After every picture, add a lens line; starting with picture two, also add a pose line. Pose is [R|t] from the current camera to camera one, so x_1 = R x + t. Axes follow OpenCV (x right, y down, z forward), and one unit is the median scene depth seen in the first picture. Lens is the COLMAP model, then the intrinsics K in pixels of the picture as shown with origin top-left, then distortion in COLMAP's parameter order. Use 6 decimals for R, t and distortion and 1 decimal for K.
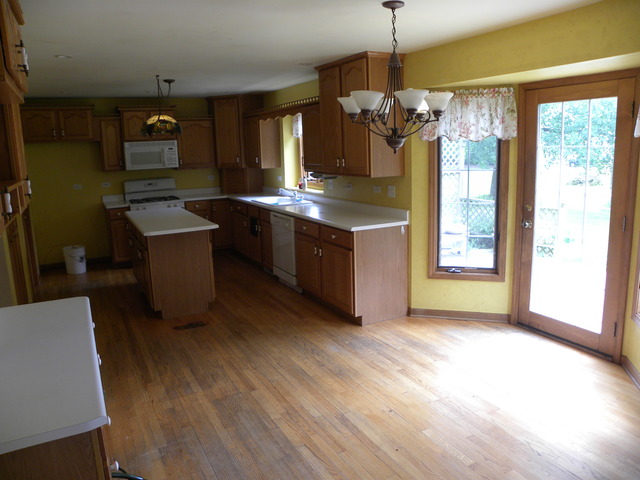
lens RADIAL K [[490.8, 0, 324.2], [0, 490.8, 240.4], [0, 0, 1]] dist [-0.143934, 0.098066]
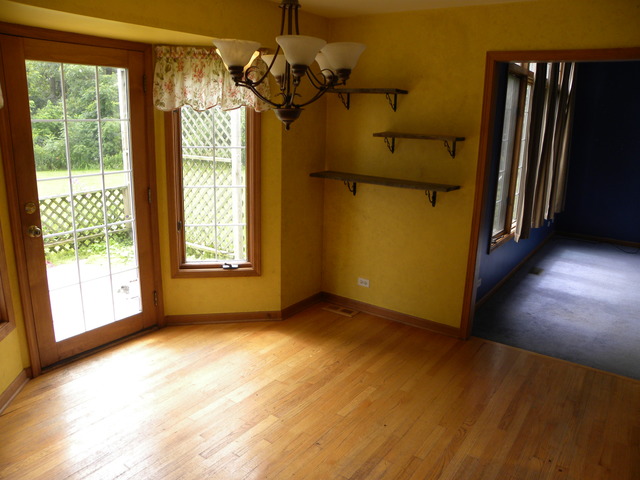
lens RADIAL K [[490.8, 0, 324.2], [0, 490.8, 240.4], [0, 0, 1]] dist [-0.143934, 0.098066]
pose [[-0.456401, -0.202796, 0.866356, -0.472737], [0.153878, 0.941019, 0.301337, -0.205864], [-0.876367, 0.270843, -0.398276, 1.128262]]
